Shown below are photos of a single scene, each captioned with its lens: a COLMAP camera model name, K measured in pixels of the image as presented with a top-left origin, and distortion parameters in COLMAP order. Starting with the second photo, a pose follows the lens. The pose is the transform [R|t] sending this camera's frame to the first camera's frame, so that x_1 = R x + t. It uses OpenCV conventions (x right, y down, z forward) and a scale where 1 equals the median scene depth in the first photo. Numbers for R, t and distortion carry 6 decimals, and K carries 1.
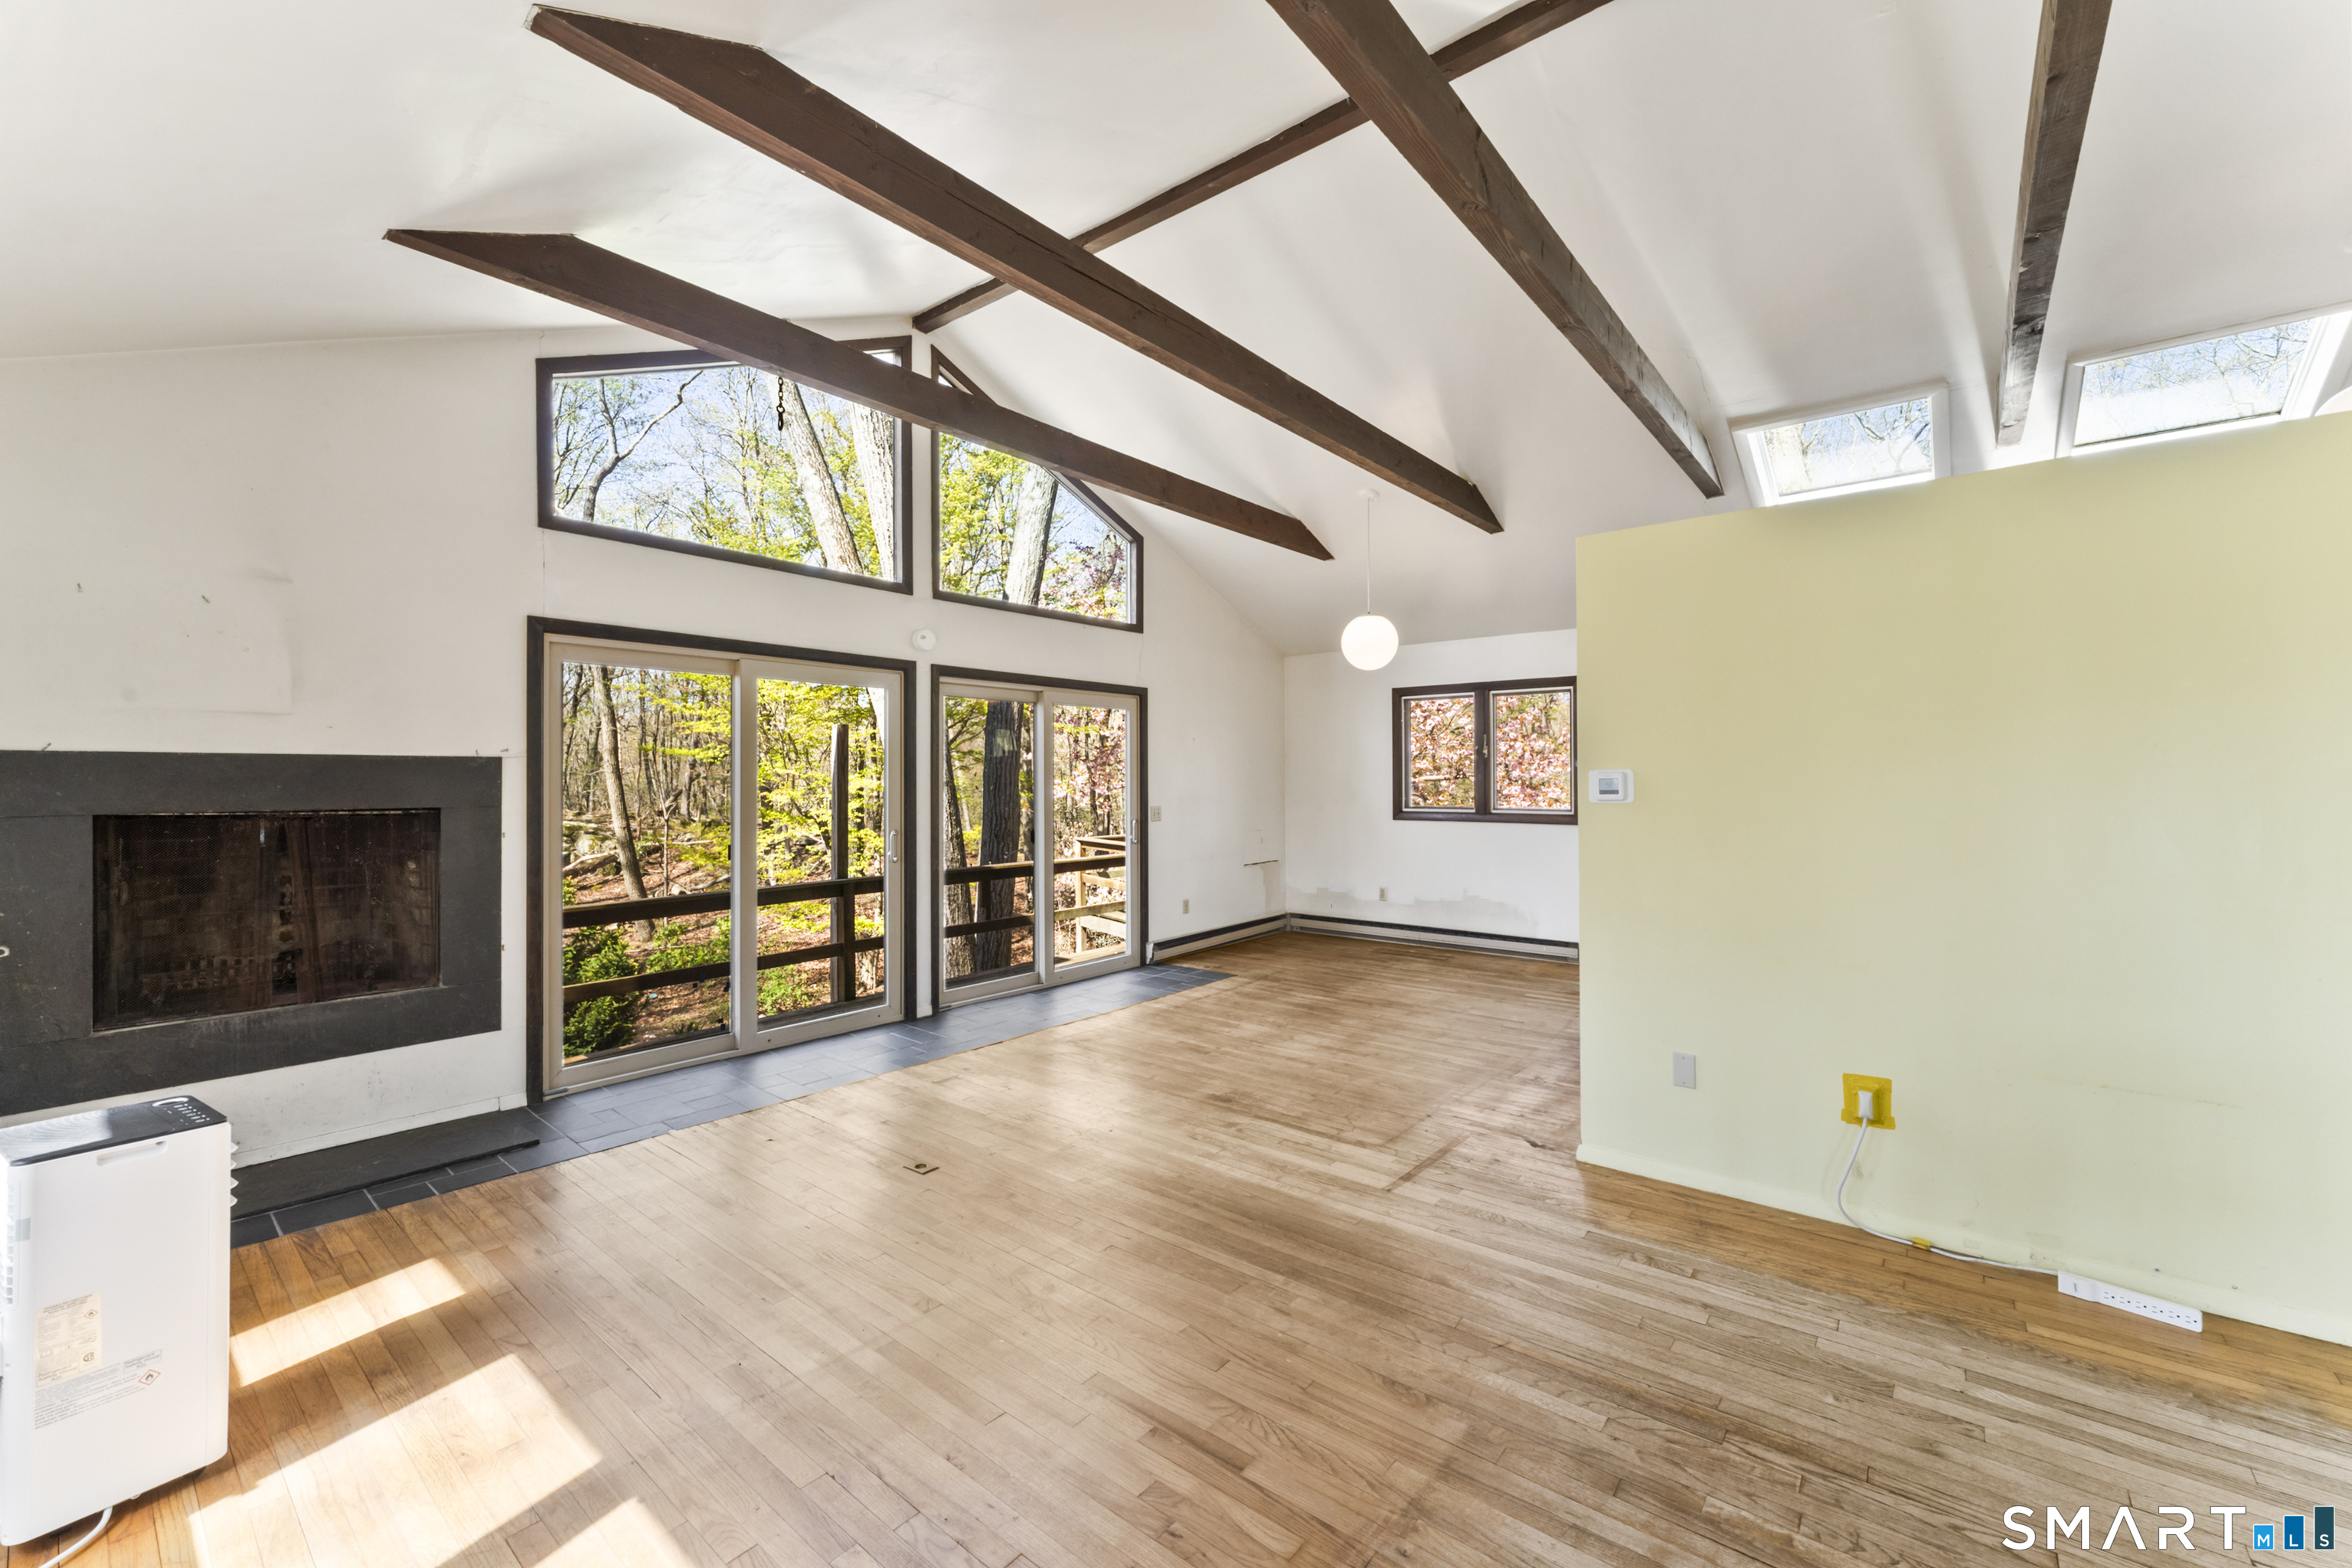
lens RADIAL K [[948.5, 0, 1153.5], [0, 948.5, 777.6], [0, 0, 1]] dist [-0.001745, -0.000113]
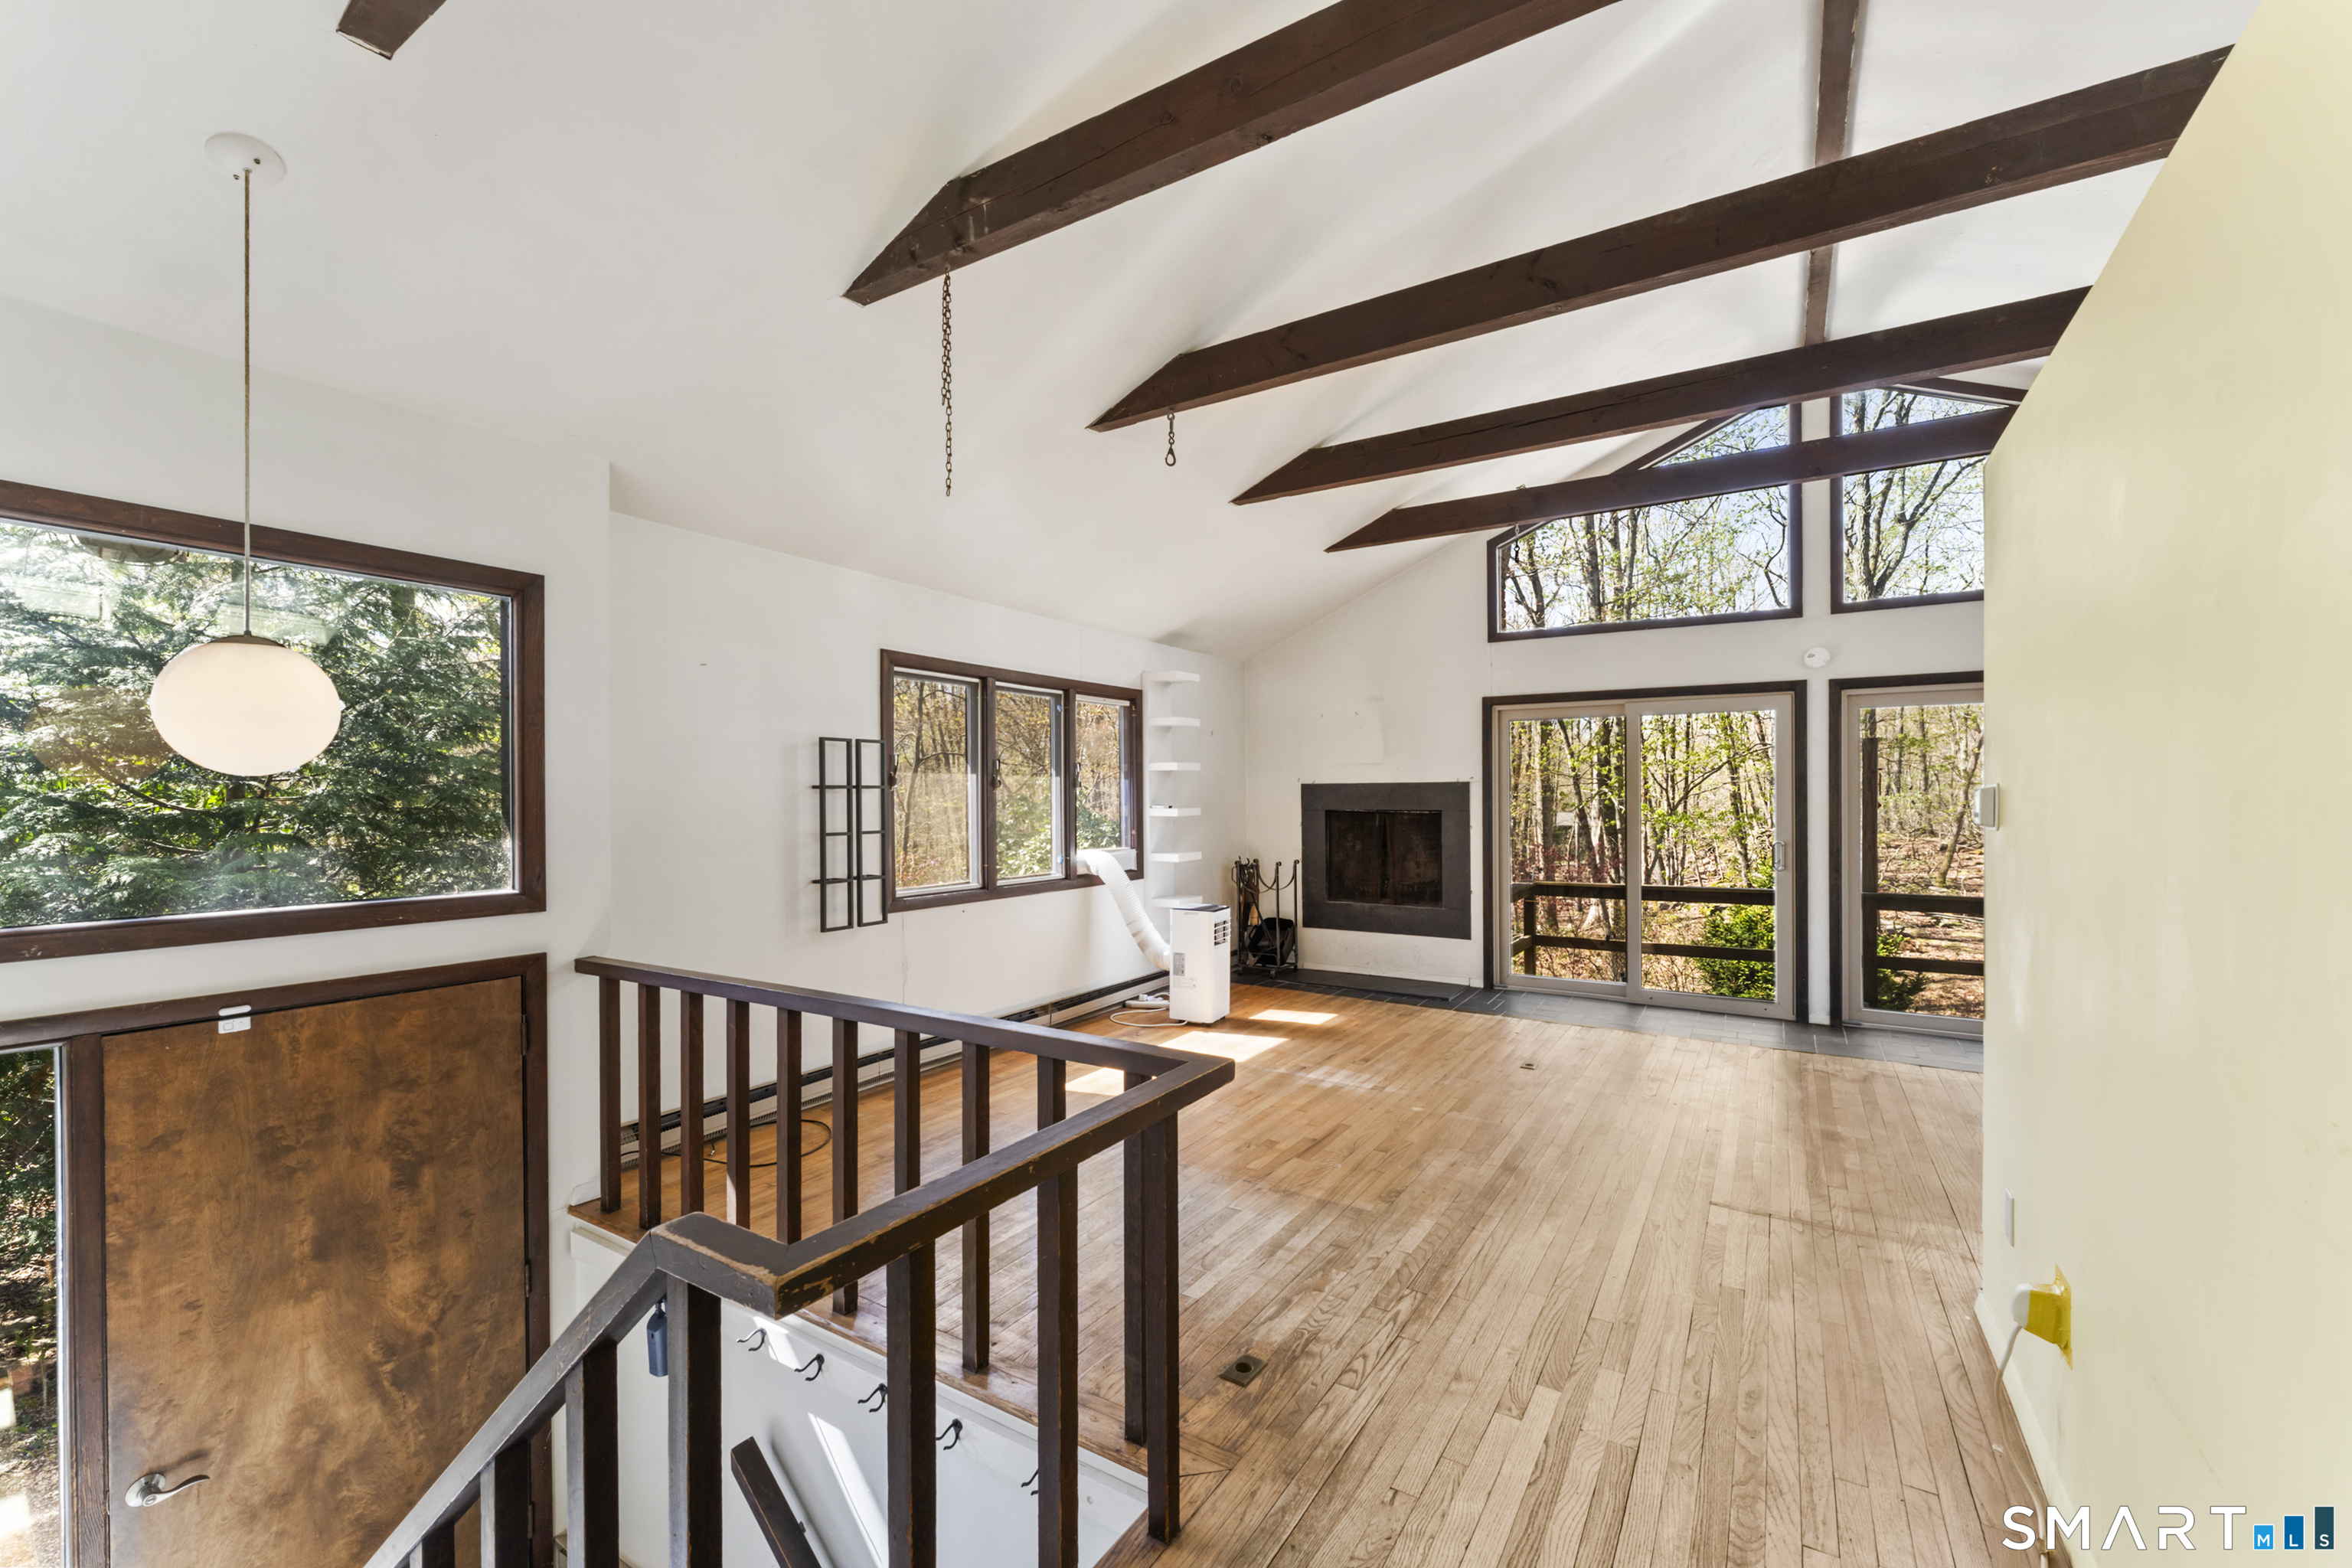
lens RADIAL K [[948.5, 0, 1186.5], [0, 948.5, 800.3], [0, 0, 1]] dist [-0.001745, -0.000113]
pose [[0.129806, 0.004063, -0.991531, 0.954344], [0.004390, 0.999979, 0.004672, 0.002095], [0.991530, -0.004960, 0.129786, 0.262710]]
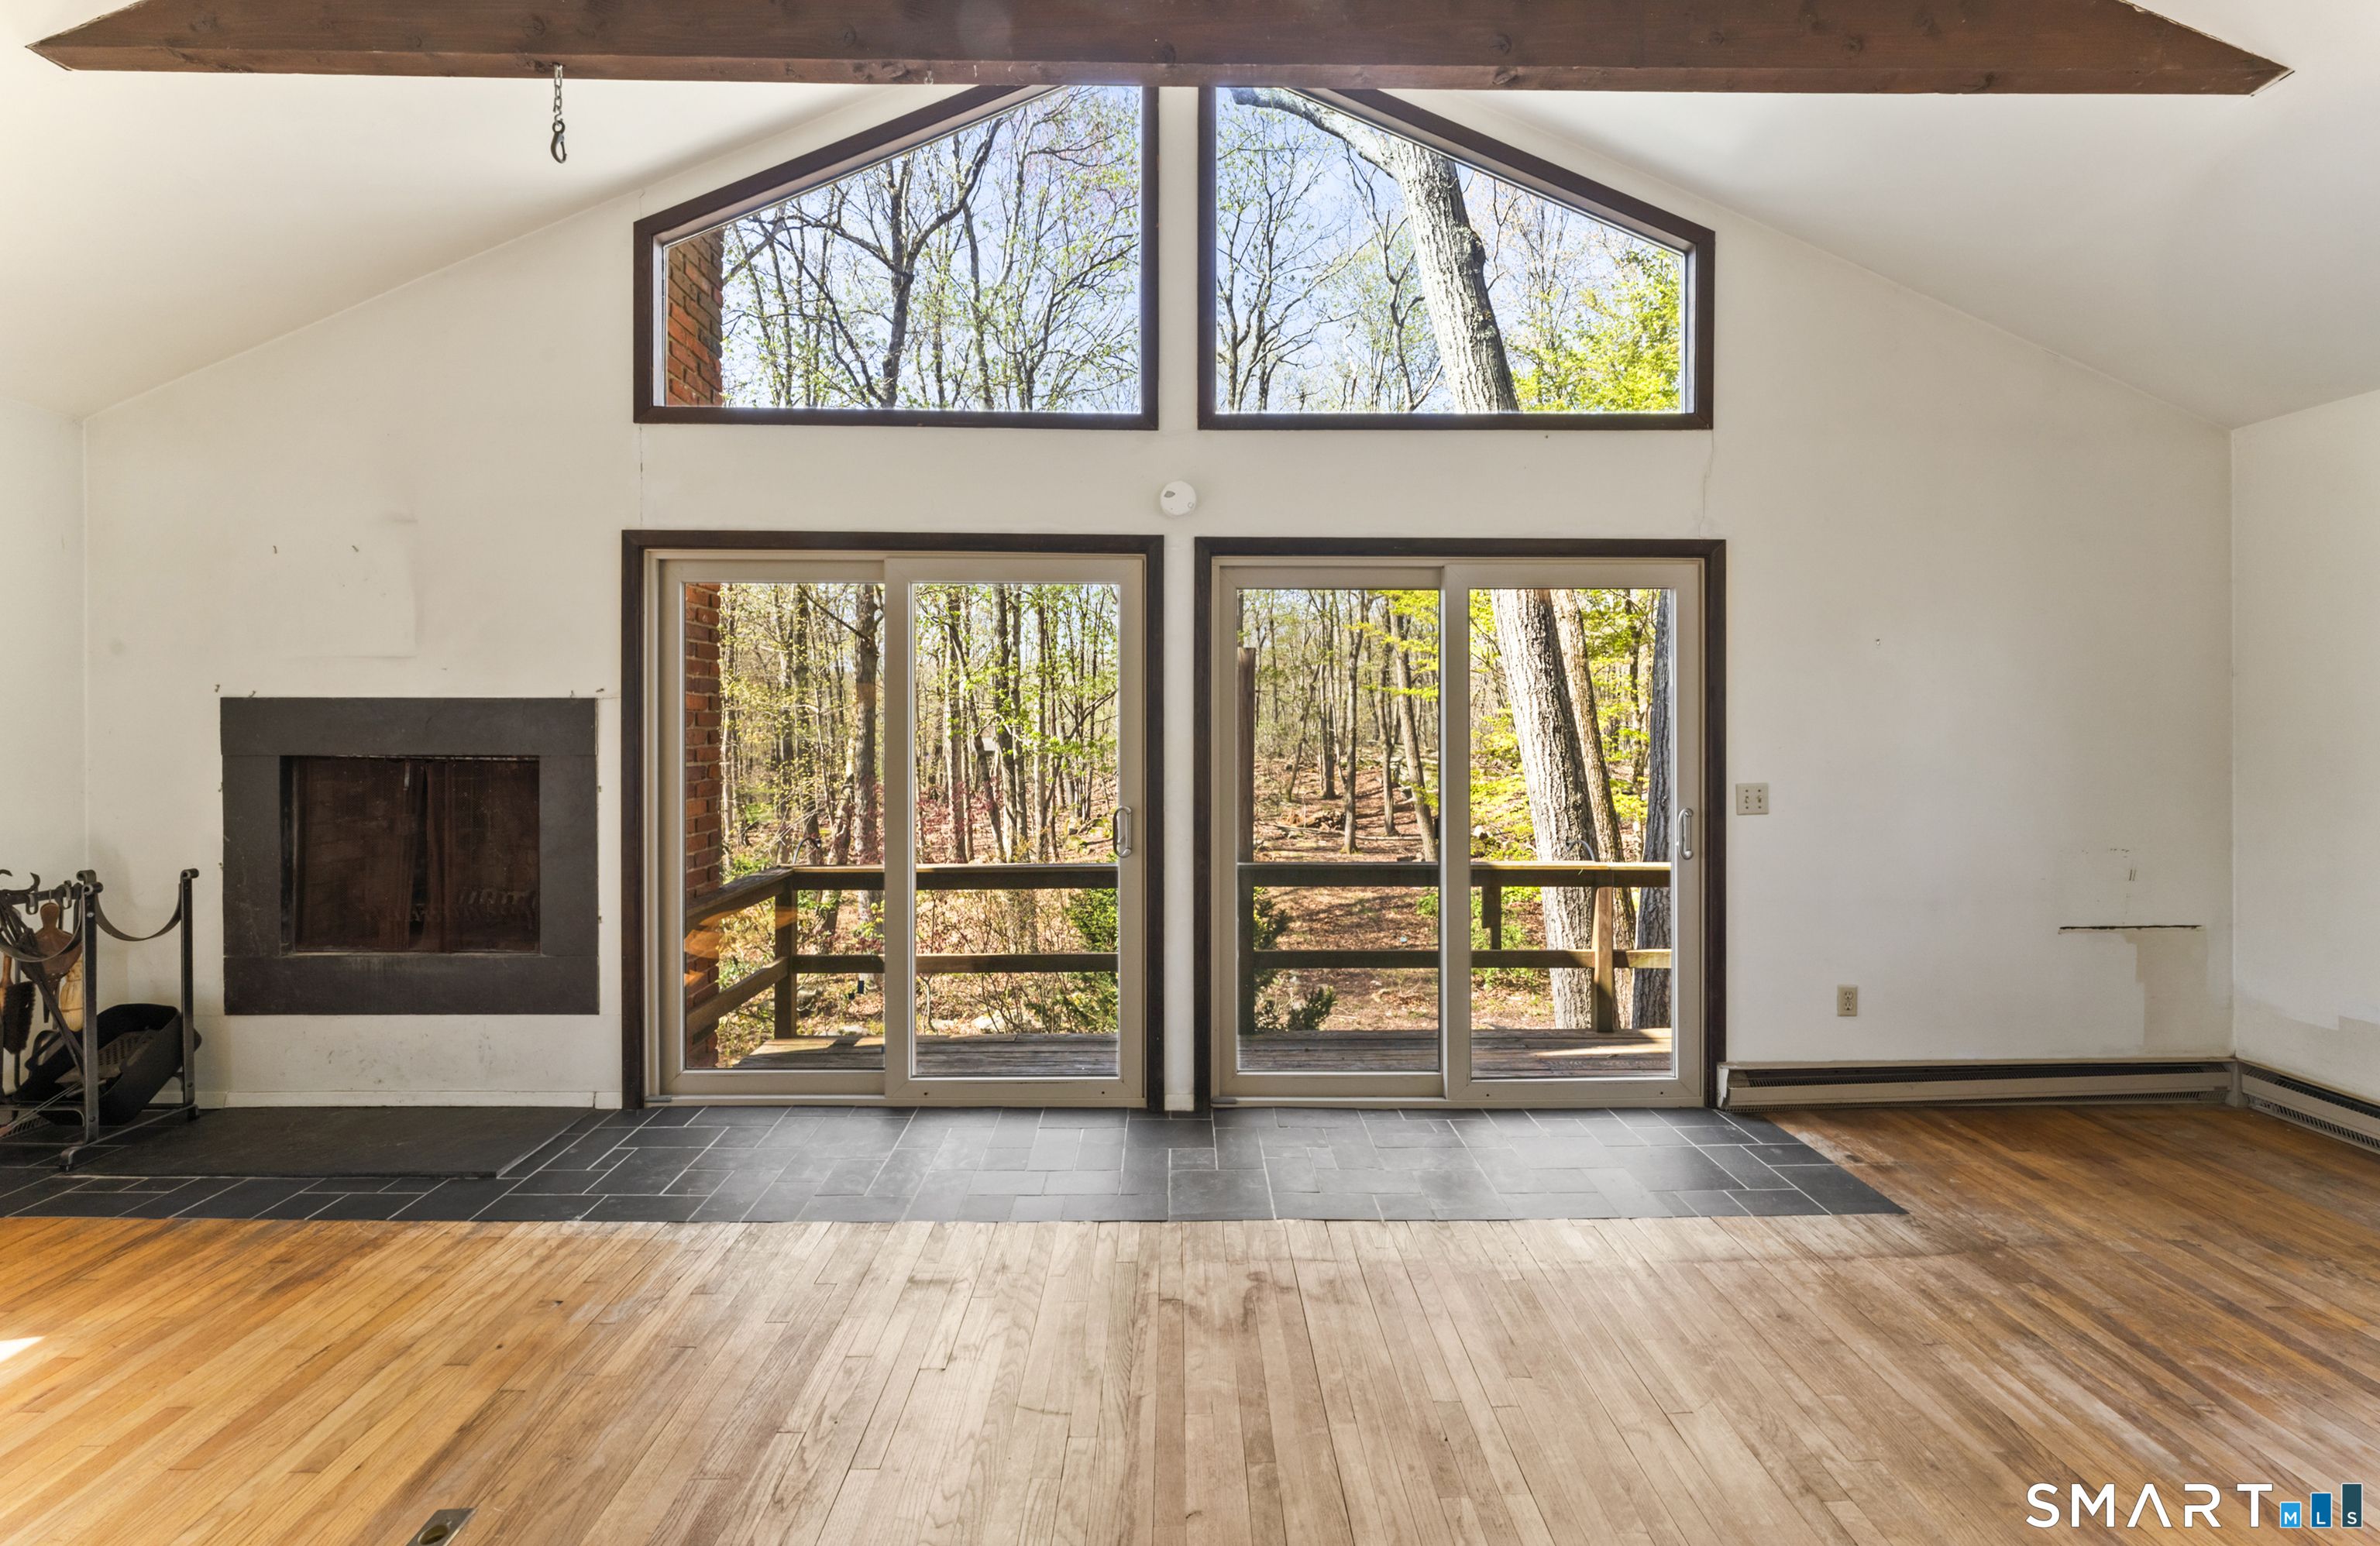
lens RADIAL K [[950.2, 0, 1204.8], [0, 950.2, 716.8], [0, 0, 1]] dist [-0.001673, 0.000071]
pose [[0.660339, -0.000799, -0.750967, 0.323257], [-0.002019, 0.999994, -0.002839, -0.002838], [0.750965, 0.003391, 0.660334, 0.841116]]
